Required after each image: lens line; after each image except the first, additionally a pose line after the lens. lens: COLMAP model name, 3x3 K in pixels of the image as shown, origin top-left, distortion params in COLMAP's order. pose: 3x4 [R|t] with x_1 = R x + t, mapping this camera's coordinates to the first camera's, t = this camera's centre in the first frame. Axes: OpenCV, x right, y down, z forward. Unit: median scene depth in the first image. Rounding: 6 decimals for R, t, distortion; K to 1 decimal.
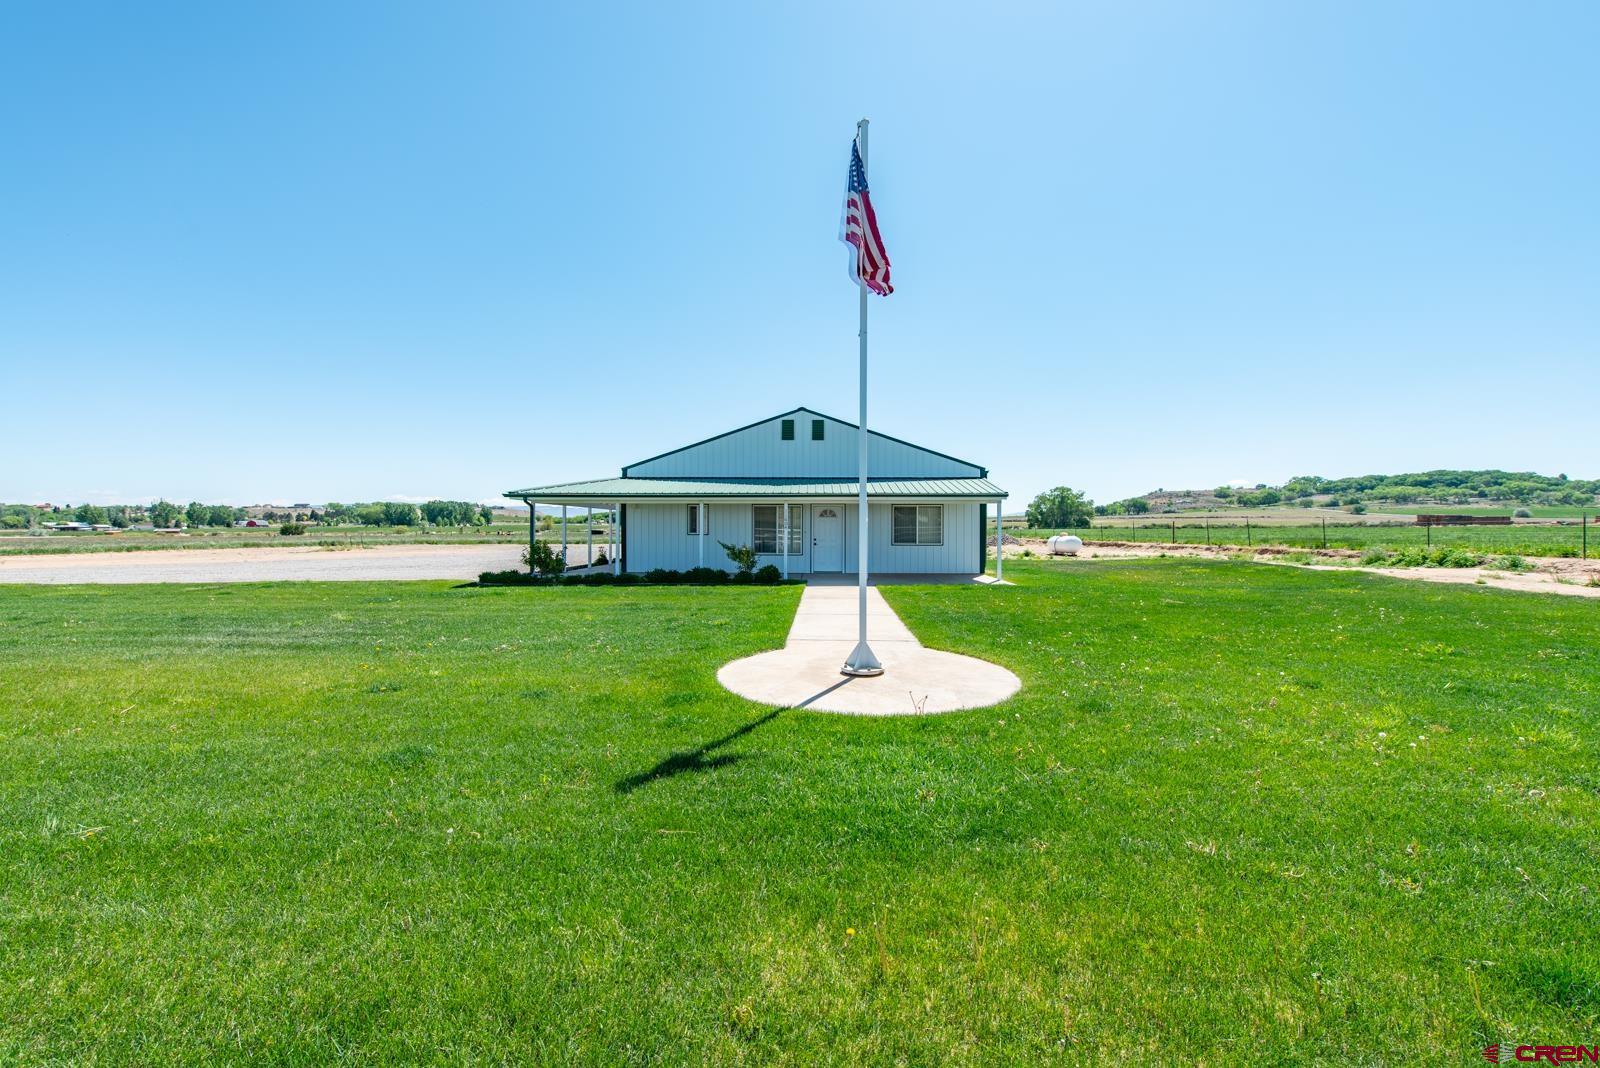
lens RADIAL K [[630.1, 0, 798.2], [0, 630.1, 532.5], [0, 0, 1]] dist [0.001868, -0.000647]
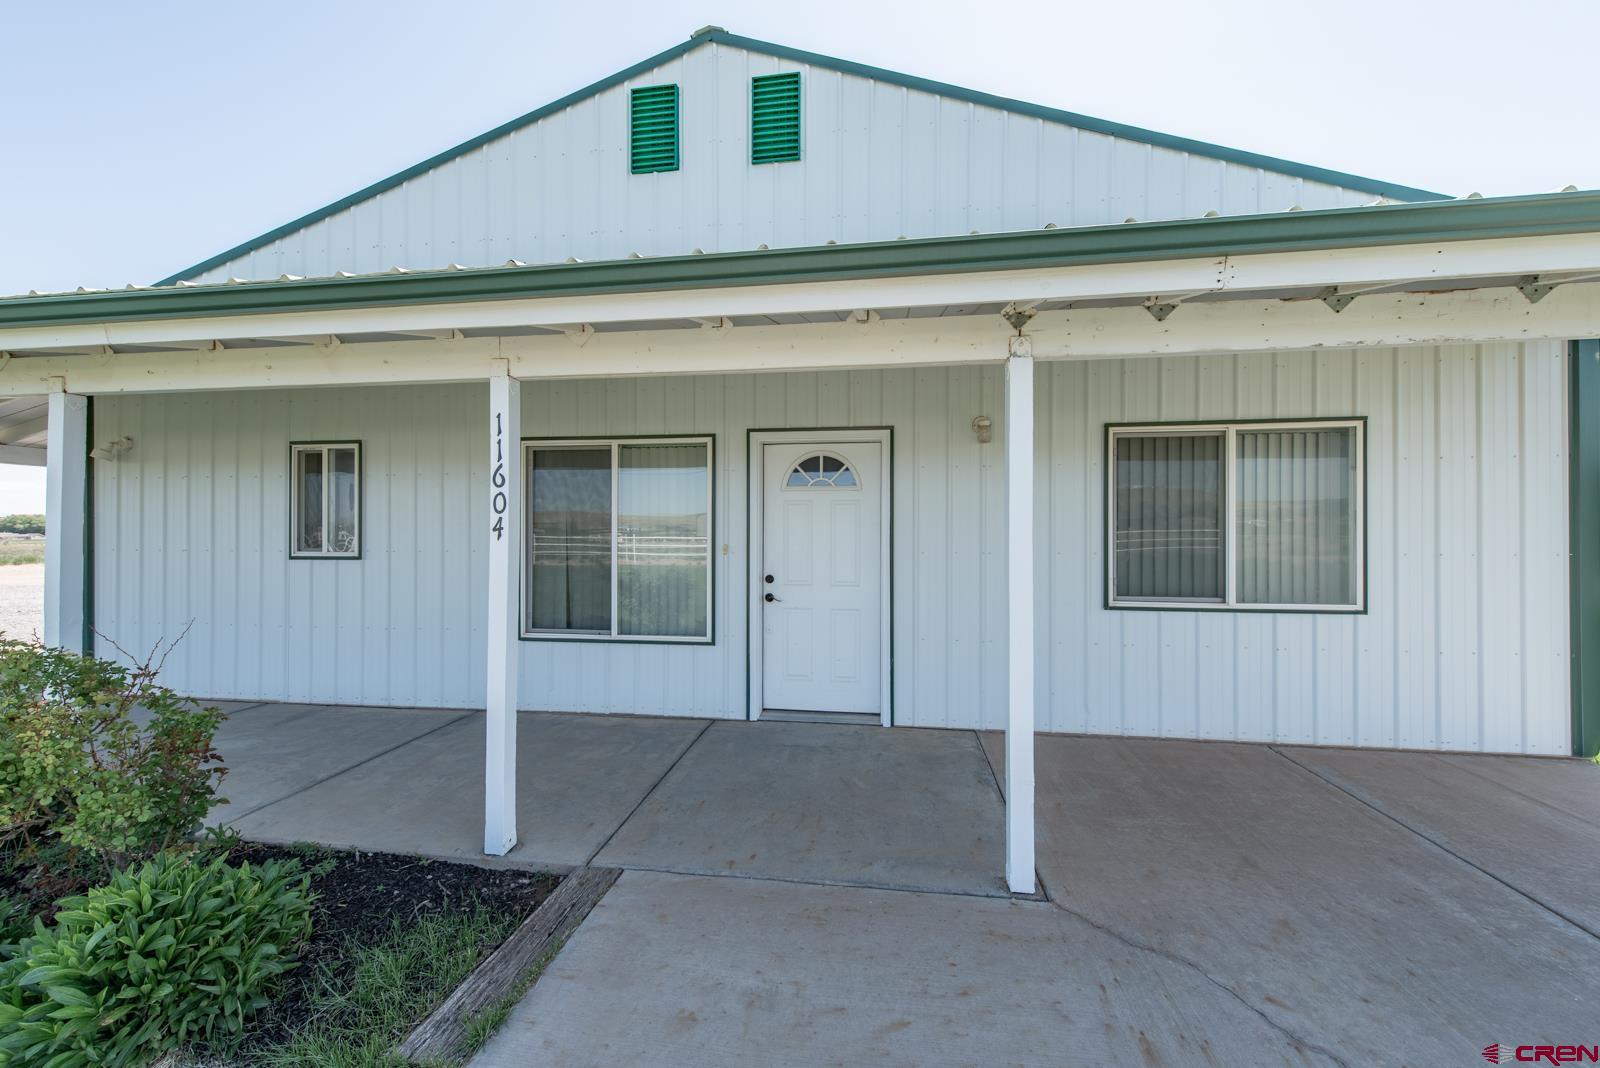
lens RADIAL K [[630.1, 0, 802.0], [0, 630.1, 533.6], [0, 0, 1]] dist [0.001868, -0.000647]
pose [[0.993993, -0.002437, -0.109413, 0.044868], [0.001693, 0.999975, -0.006893, -0.003189], [0.109427, 0.006666, 0.993972, 0.516202]]
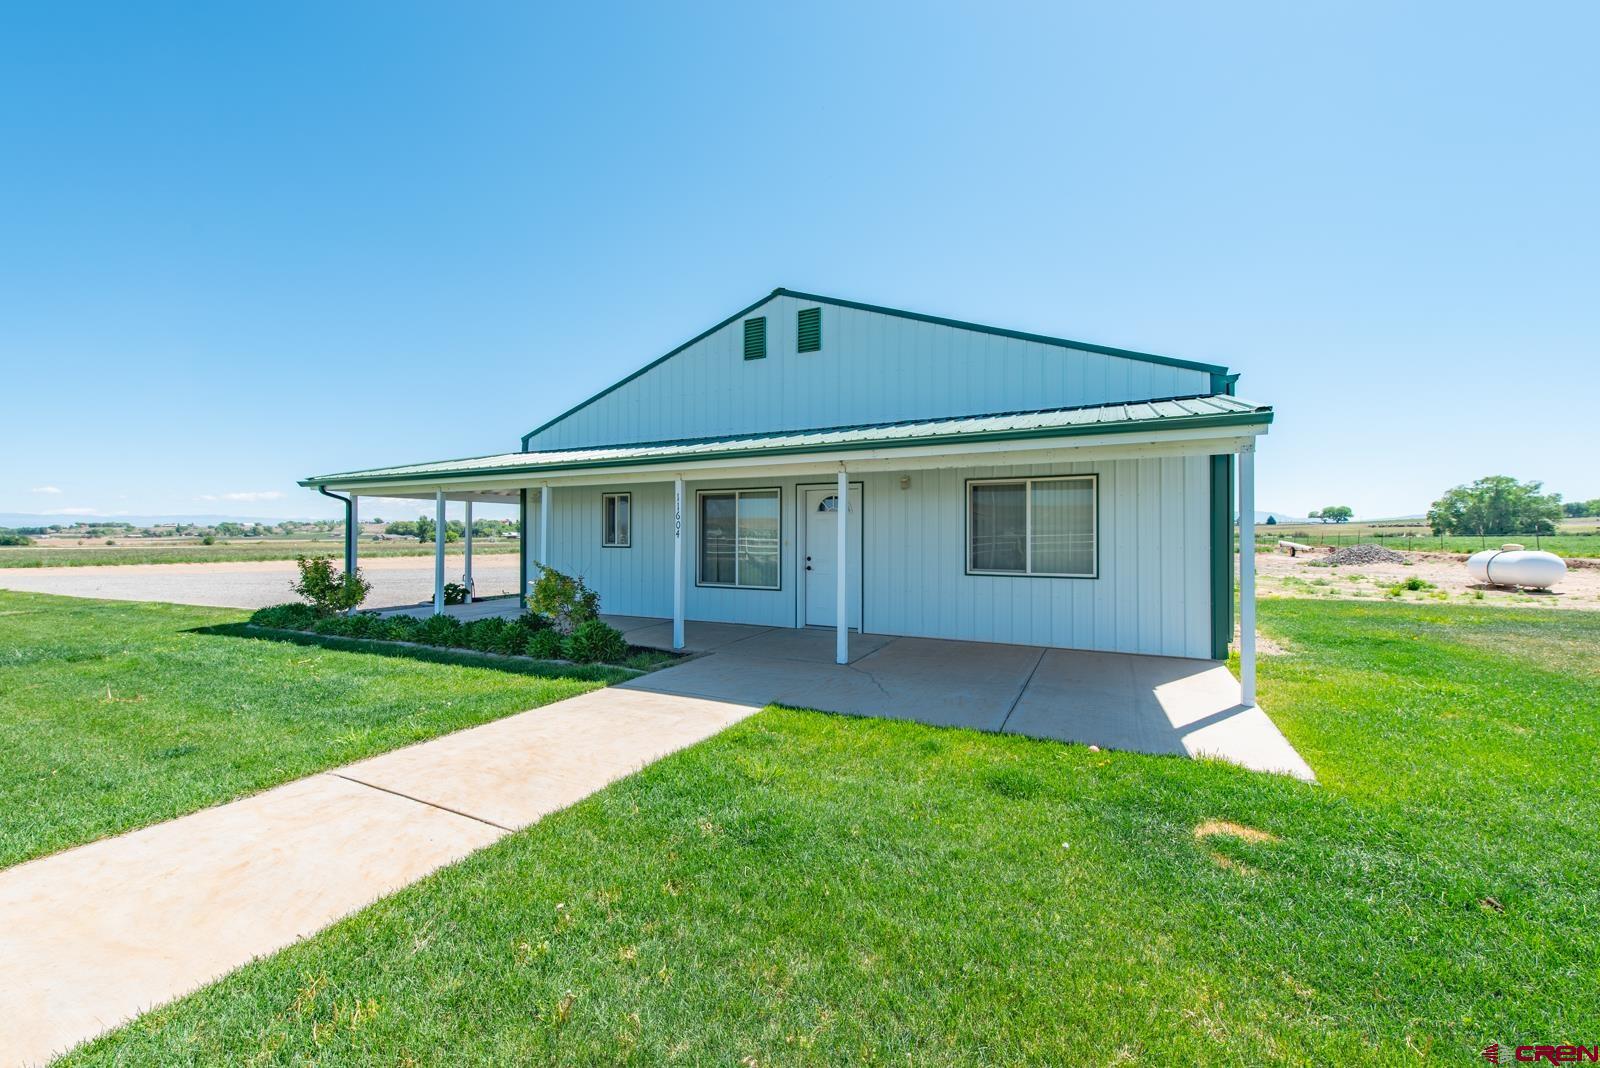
lens RADIAL K [[630.1, 0, 795.1], [0, 630.1, 529.9], [0, 0, 1]] dist [0.001868, -0.000647]
pose [[0.903852, -0.005551, -0.427808, 0.151942], [-0.001709, 0.999861, -0.016583, -0.001980], [0.427841, 0.015720, 0.903717, 0.380883]]
